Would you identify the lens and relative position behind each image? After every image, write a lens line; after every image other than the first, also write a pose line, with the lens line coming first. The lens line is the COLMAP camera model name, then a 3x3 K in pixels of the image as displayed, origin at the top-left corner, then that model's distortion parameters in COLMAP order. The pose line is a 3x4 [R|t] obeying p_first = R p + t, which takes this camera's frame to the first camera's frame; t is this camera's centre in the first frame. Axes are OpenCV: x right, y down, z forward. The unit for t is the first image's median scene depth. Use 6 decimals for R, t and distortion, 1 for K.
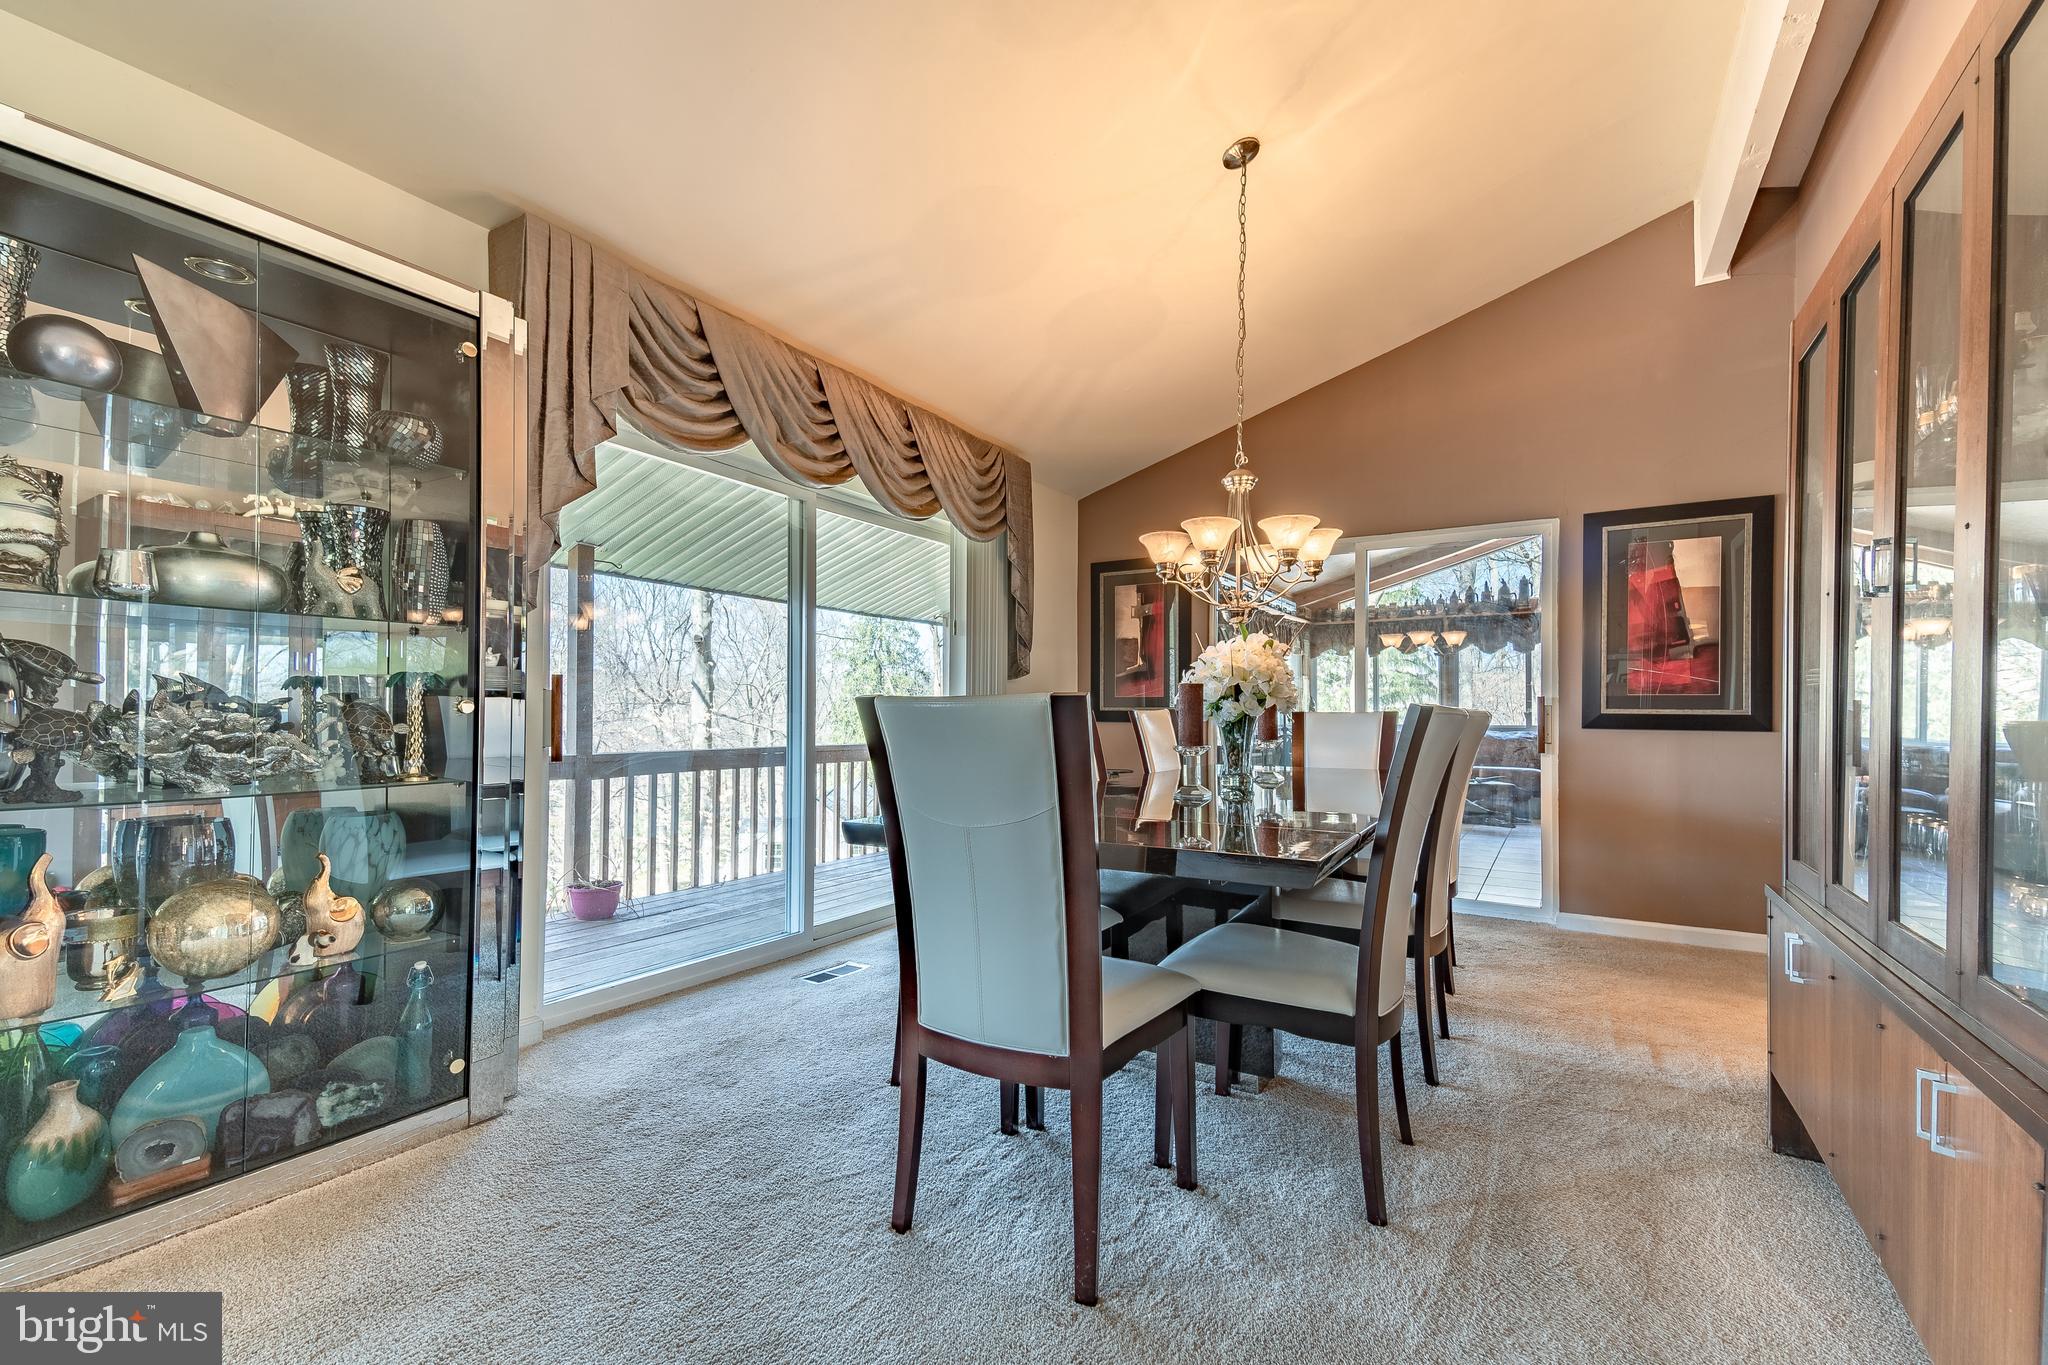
lens RADIAL K [[865.1, 0, 1036.3], [0, 865.1, 713.1], [0, 0, 1]] dist [0.001143, 0.000092]
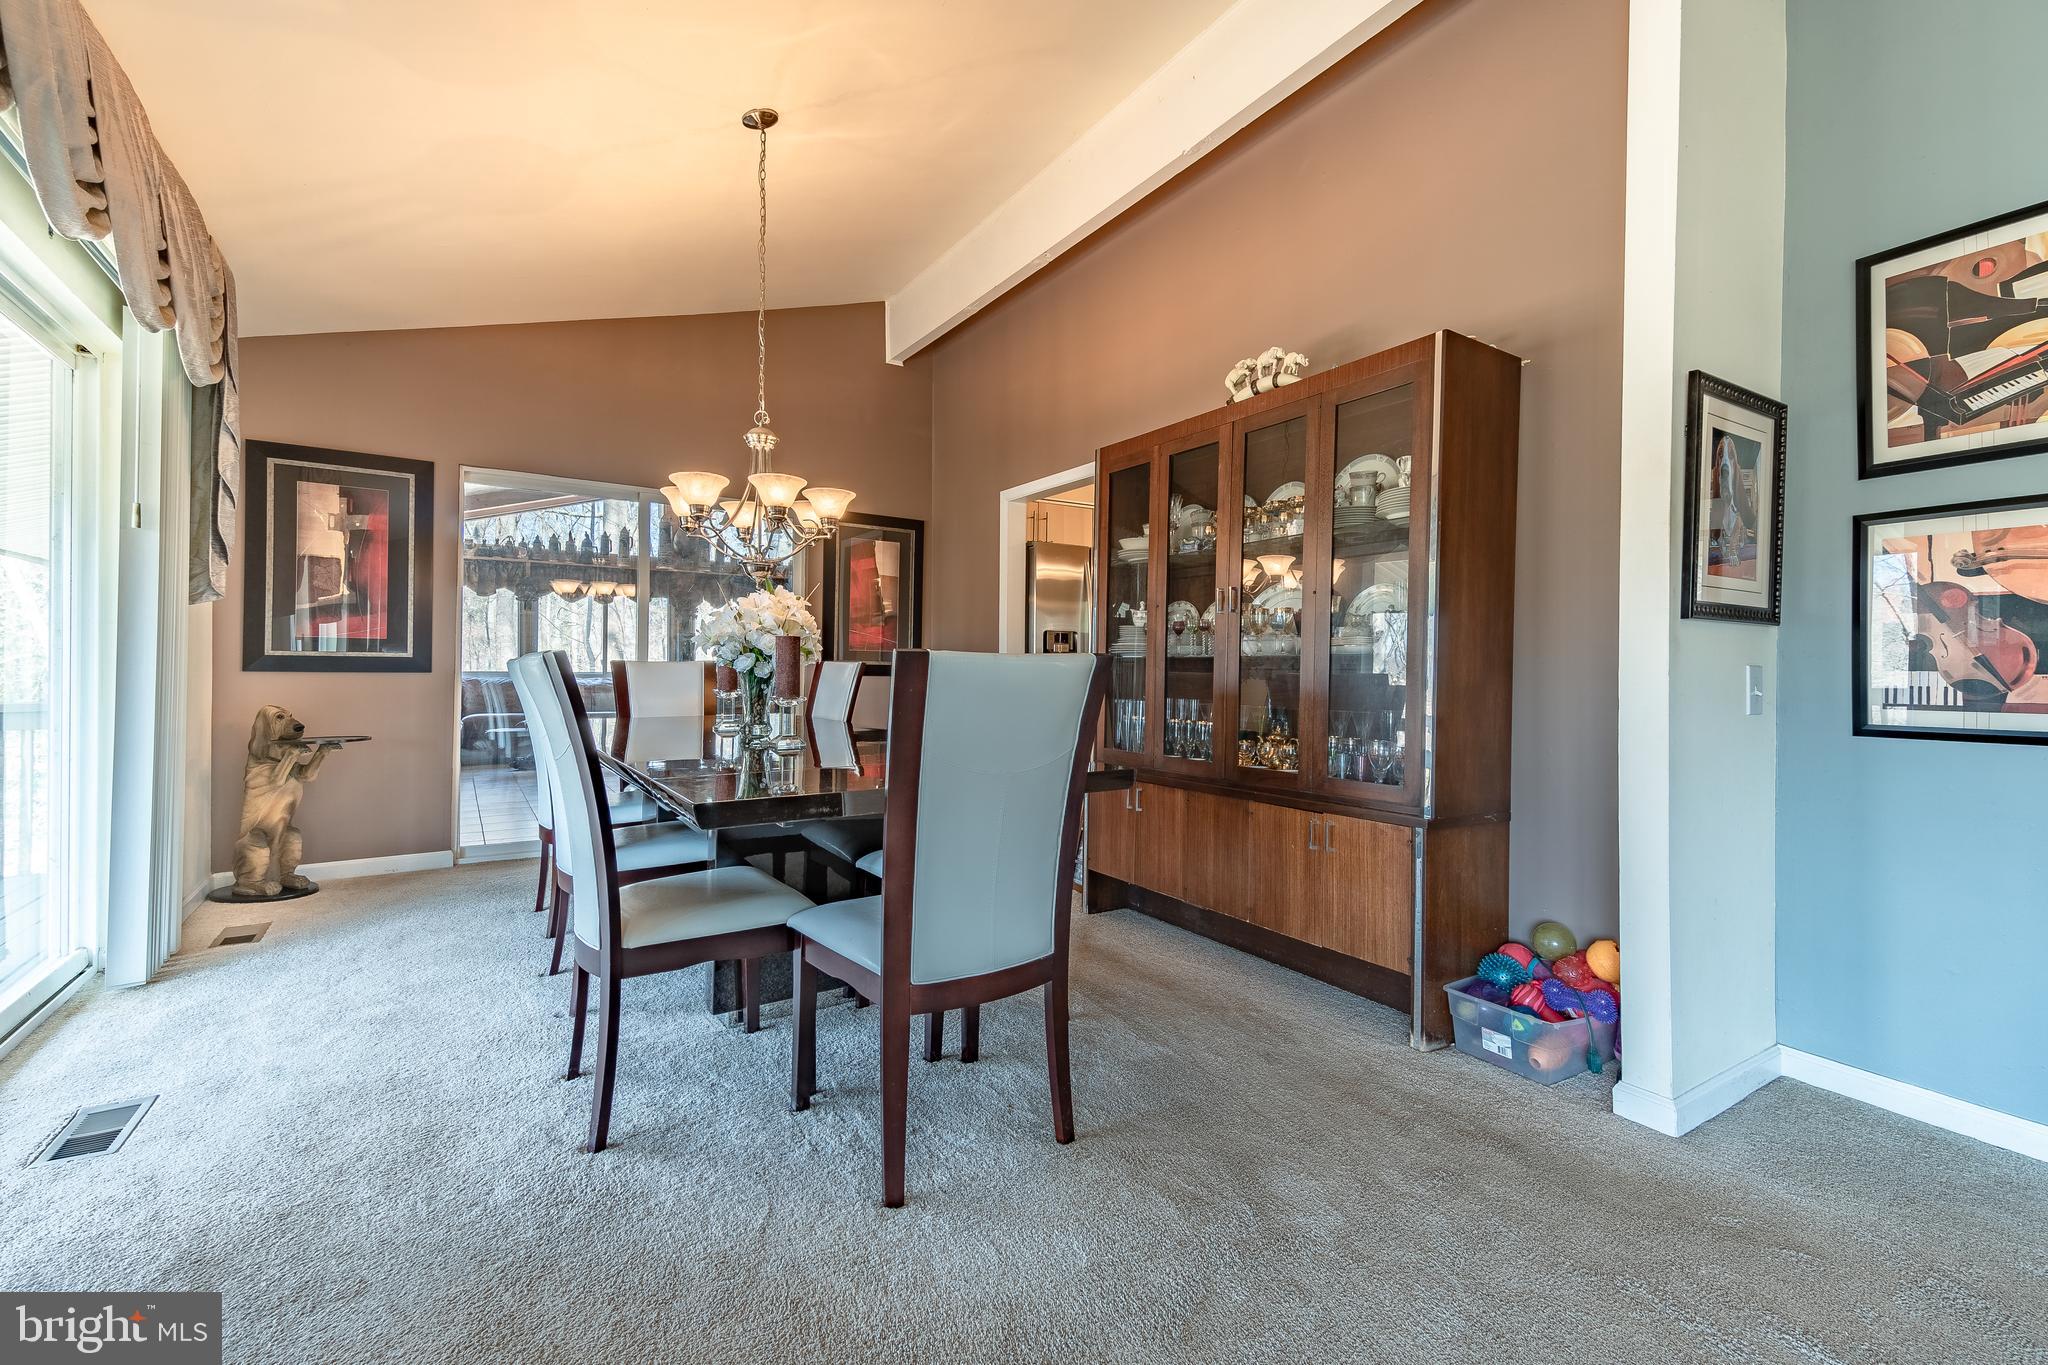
lens RADIAL K [[844.2, 0, 1028.2], [0, 844.2, 672.1], [0, 0, 1]] dist [-0.000531, -0.000112]
pose [[0.421038, -0.002209, 0.907040, -0.396509], [-0.012335, 0.999891, 0.008161, -0.000995], [-0.906959, -0.014625, 0.420964, 0.203732]]
